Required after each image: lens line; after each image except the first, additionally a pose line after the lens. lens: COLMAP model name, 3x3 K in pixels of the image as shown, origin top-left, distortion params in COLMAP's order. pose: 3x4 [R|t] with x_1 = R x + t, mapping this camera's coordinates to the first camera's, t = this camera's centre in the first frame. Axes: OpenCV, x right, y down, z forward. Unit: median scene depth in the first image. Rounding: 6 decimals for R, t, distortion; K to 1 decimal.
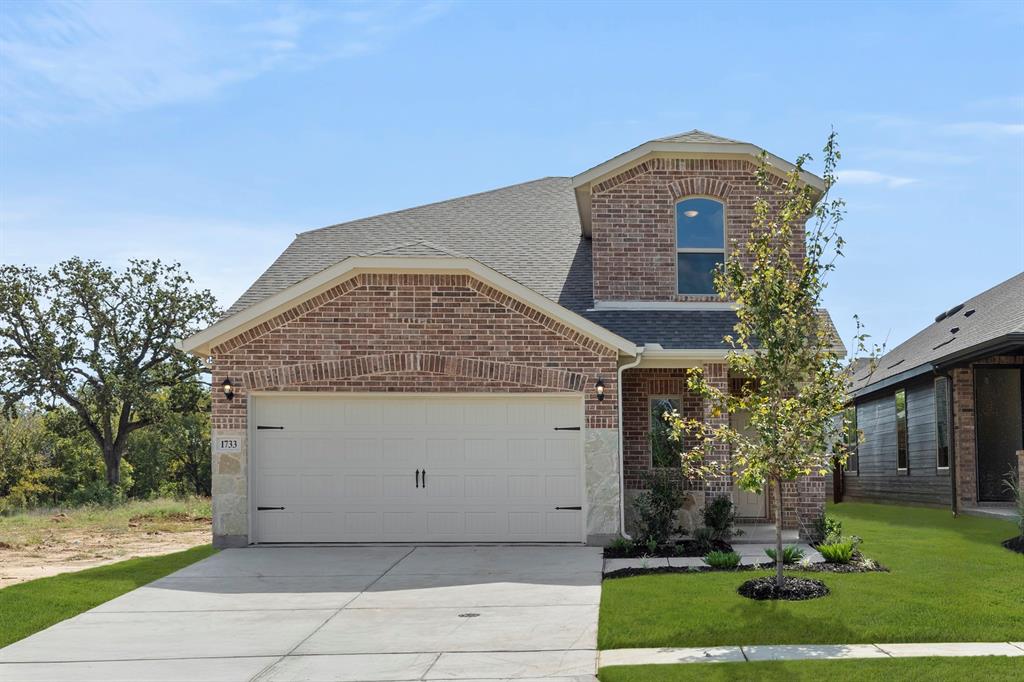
lens RADIAL K [[703.7, 0, 513.4], [0, 703.7, 336.7], [0, 0, 1]] dist [-0.004806, 0.001886]
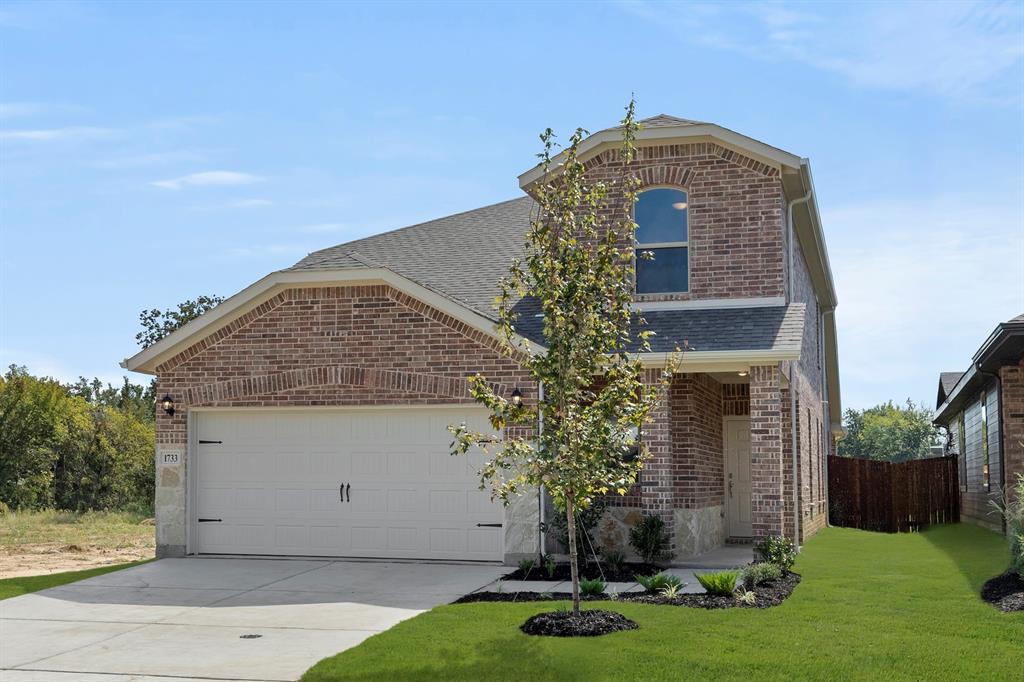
lens RADIAL K [[703.7, 0, 512.1], [0, 703.7, 347.0], [0, 0, 1]] dist [-0.004806, 0.001886]
pose [[0.979672, -0.032858, -0.197895, 0.300938], [0.032716, 0.999457, -0.003984, 0.008296], [0.197918, -0.002571, 0.980215, 0.075968]]
